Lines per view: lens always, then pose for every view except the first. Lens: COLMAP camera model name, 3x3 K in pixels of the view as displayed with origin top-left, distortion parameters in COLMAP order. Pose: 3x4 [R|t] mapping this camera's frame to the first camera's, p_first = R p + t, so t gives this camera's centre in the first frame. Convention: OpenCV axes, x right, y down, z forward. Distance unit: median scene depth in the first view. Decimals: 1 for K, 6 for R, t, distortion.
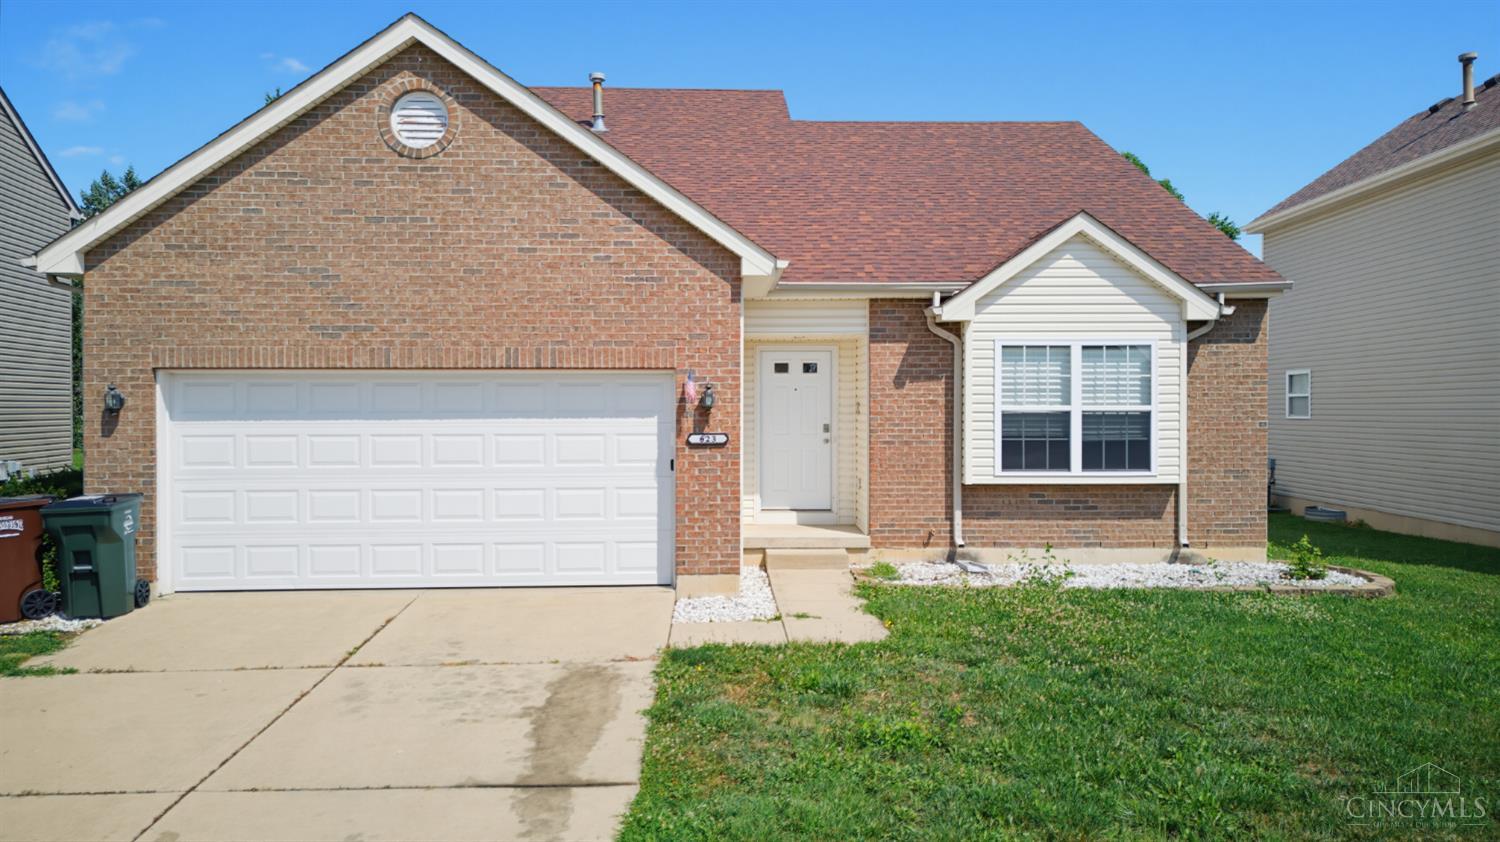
lens RADIAL K [[1061.0, 0, 753.3], [0, 1061.0, 423.5], [0, 0, 1]] dist [0.057470, -0.053157]
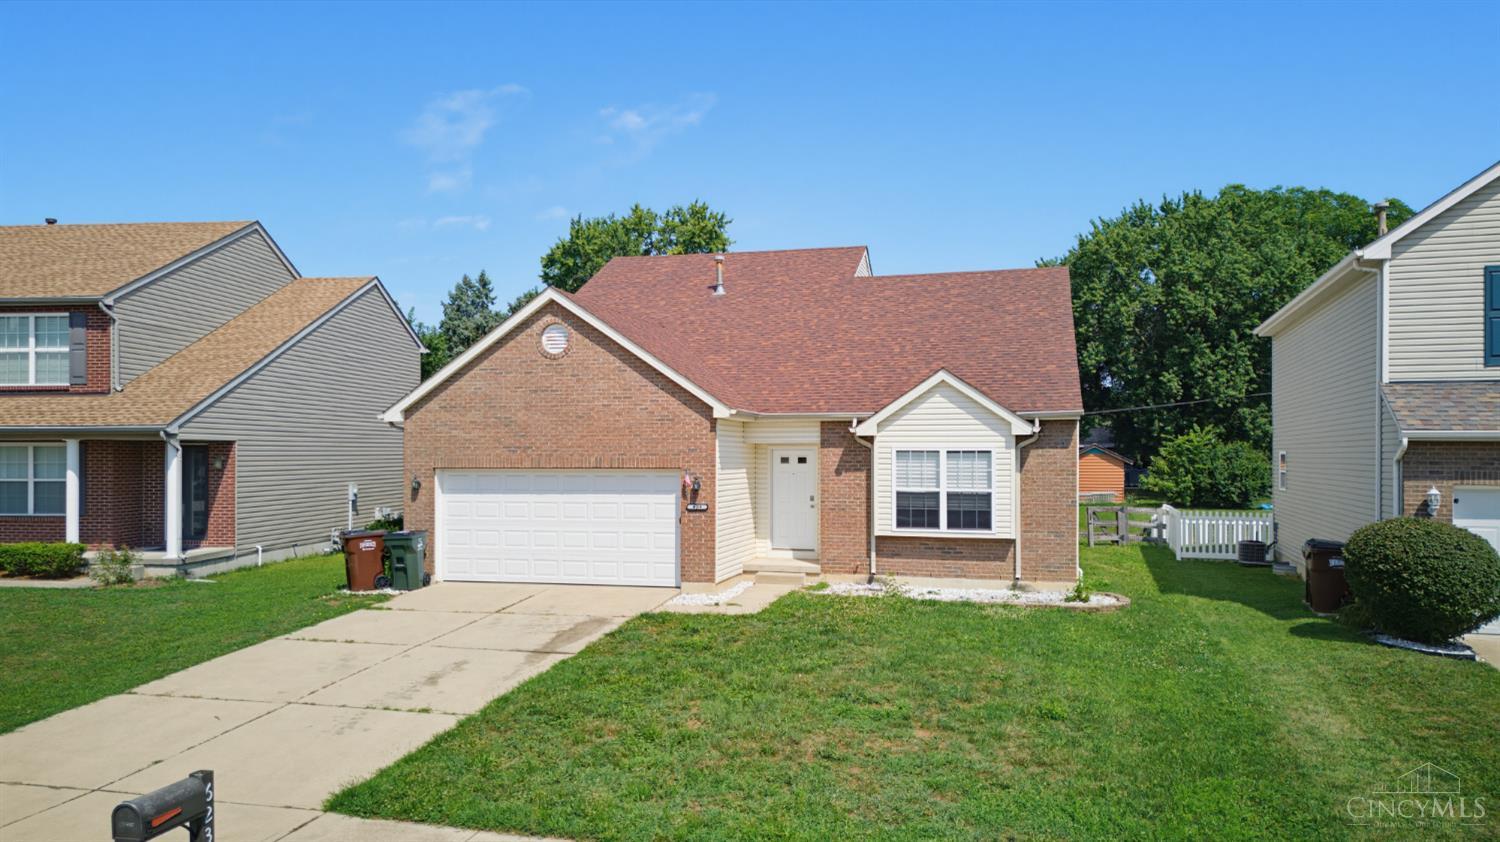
lens RADIAL K [[1103.7, 0, 749.1], [0, 1103.7, 454.0], [0, 0, 1]] dist [0.084843, -0.000814]
pose [[0.952679, 0.001884, -0.303971, 0.530253], [-0.005187, 0.999936, -0.010060, -0.049845], [0.303933, 0.011161, 0.952628, -0.668238]]
